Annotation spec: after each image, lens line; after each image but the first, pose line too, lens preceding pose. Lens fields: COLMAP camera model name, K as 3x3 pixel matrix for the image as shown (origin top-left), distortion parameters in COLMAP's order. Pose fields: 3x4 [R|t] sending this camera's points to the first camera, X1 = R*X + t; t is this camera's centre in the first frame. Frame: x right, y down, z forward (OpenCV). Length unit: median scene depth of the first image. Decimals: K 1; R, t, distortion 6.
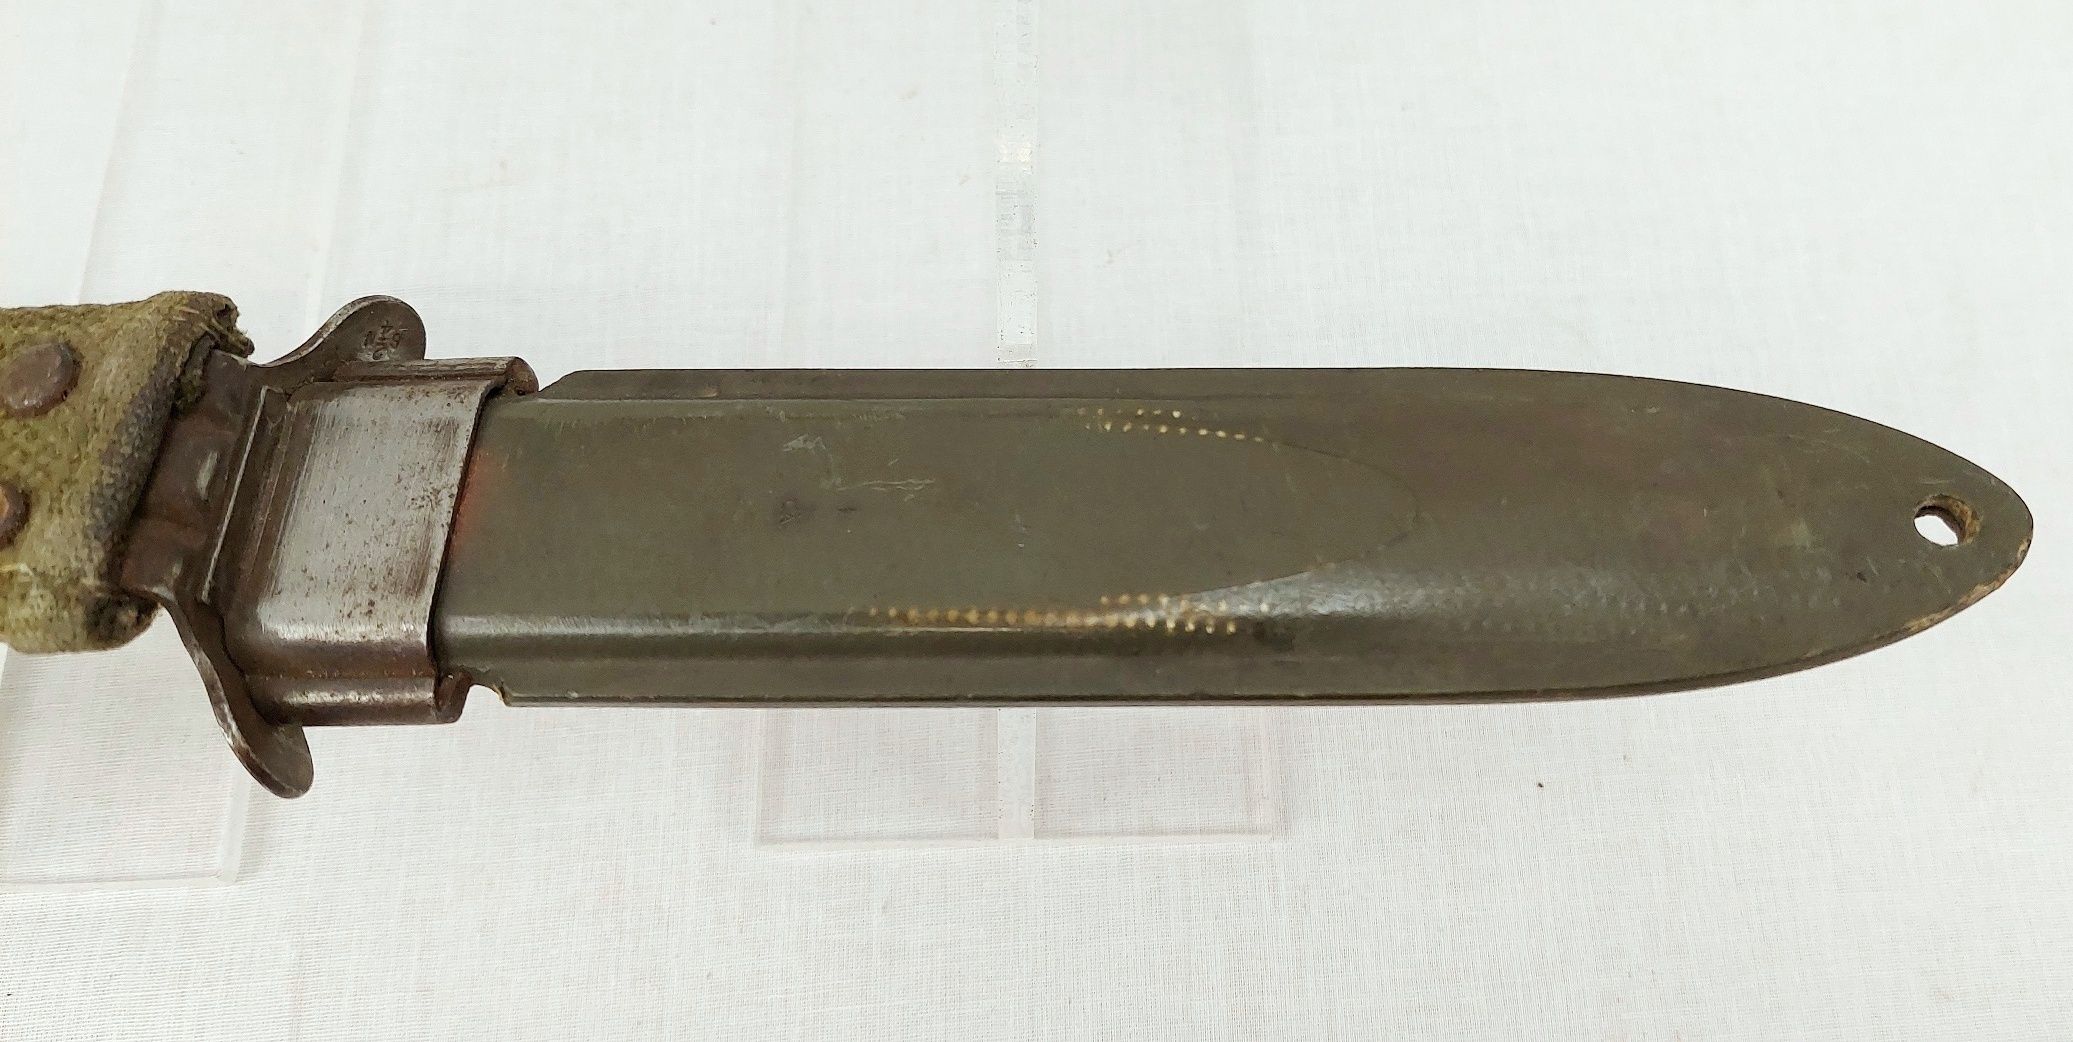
lens RADIAL K [[1395.8, 0, 1036.5], [0, 1395.8, 521.0], [0, 0, 1]] dist [0.002421, 0.002661]
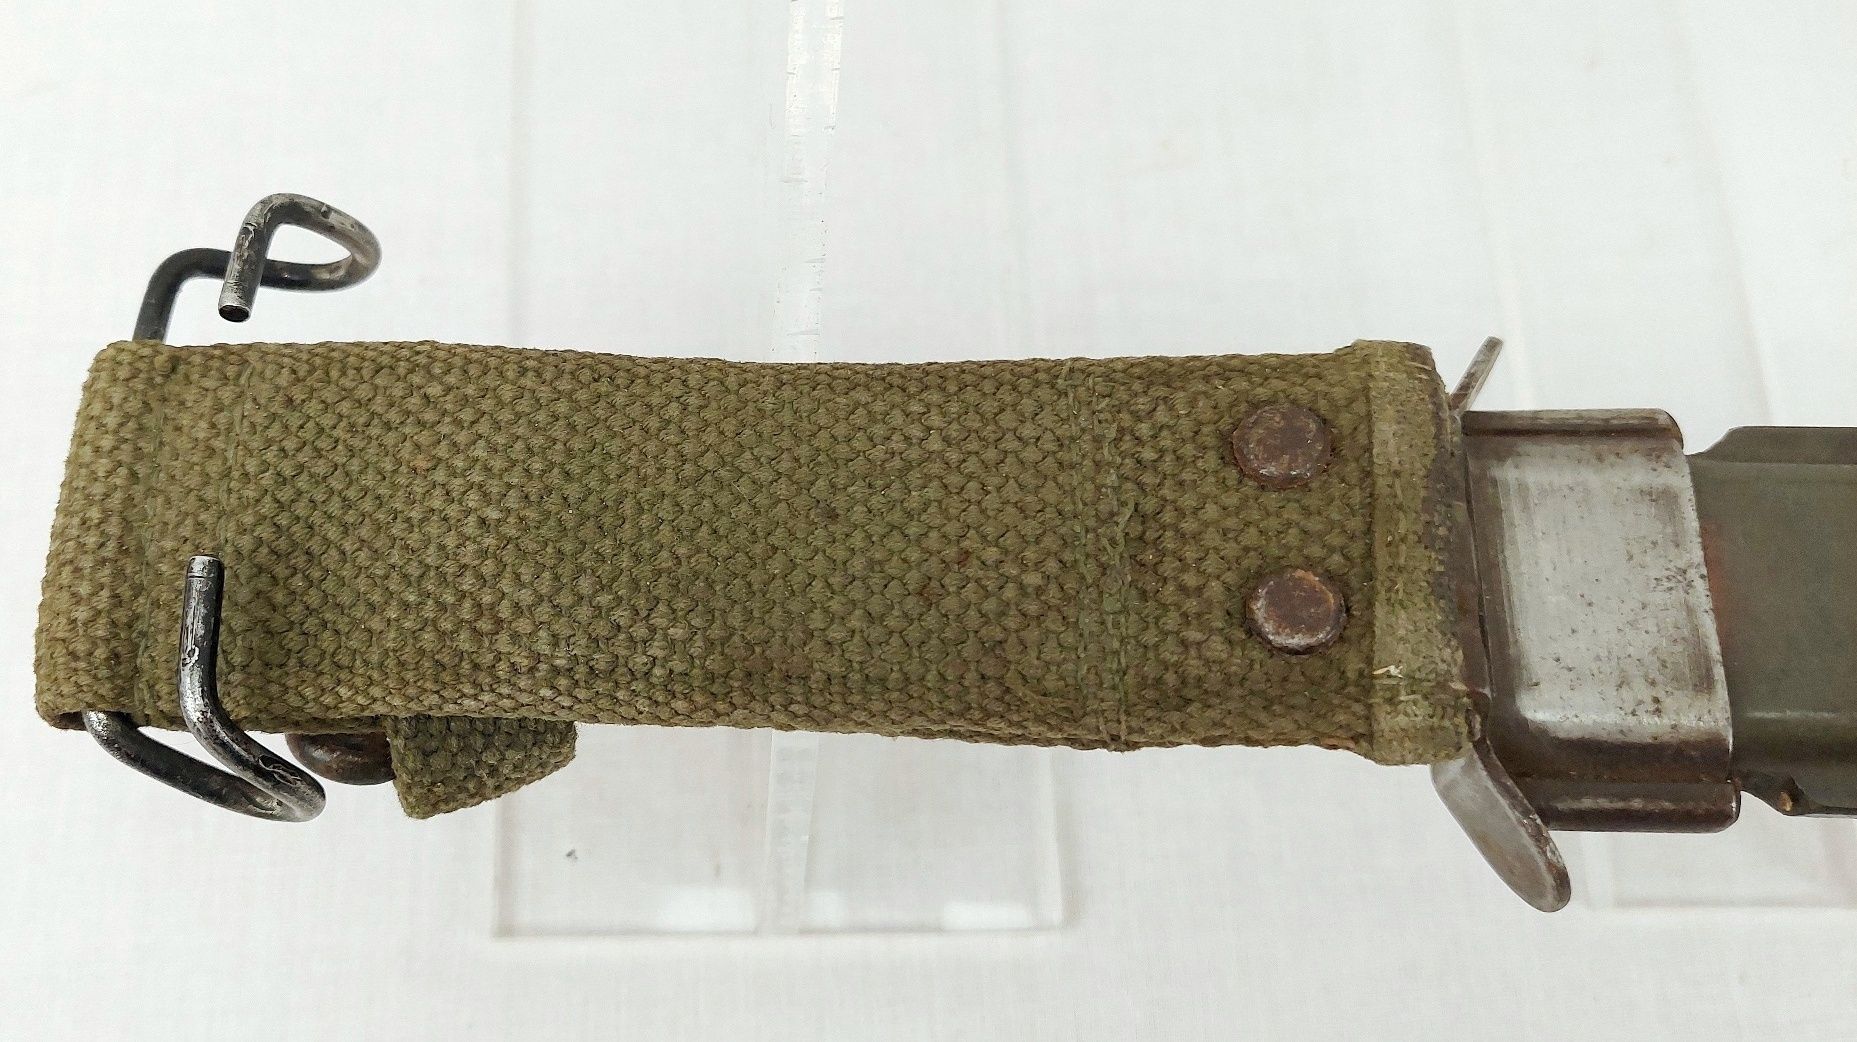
lens RADIAL K [[1440.5, 0, 928.5], [0, 1440.5, 521.0], [0, 0, 1]] dist [0.004654, 0.001904]
pose [[0.999702, 0.015439, -0.018932, -0.913456], [-0.014472, 0.998633, 0.050231, -0.094561], [0.019681, -0.049942, 0.998558, 0.069692]]
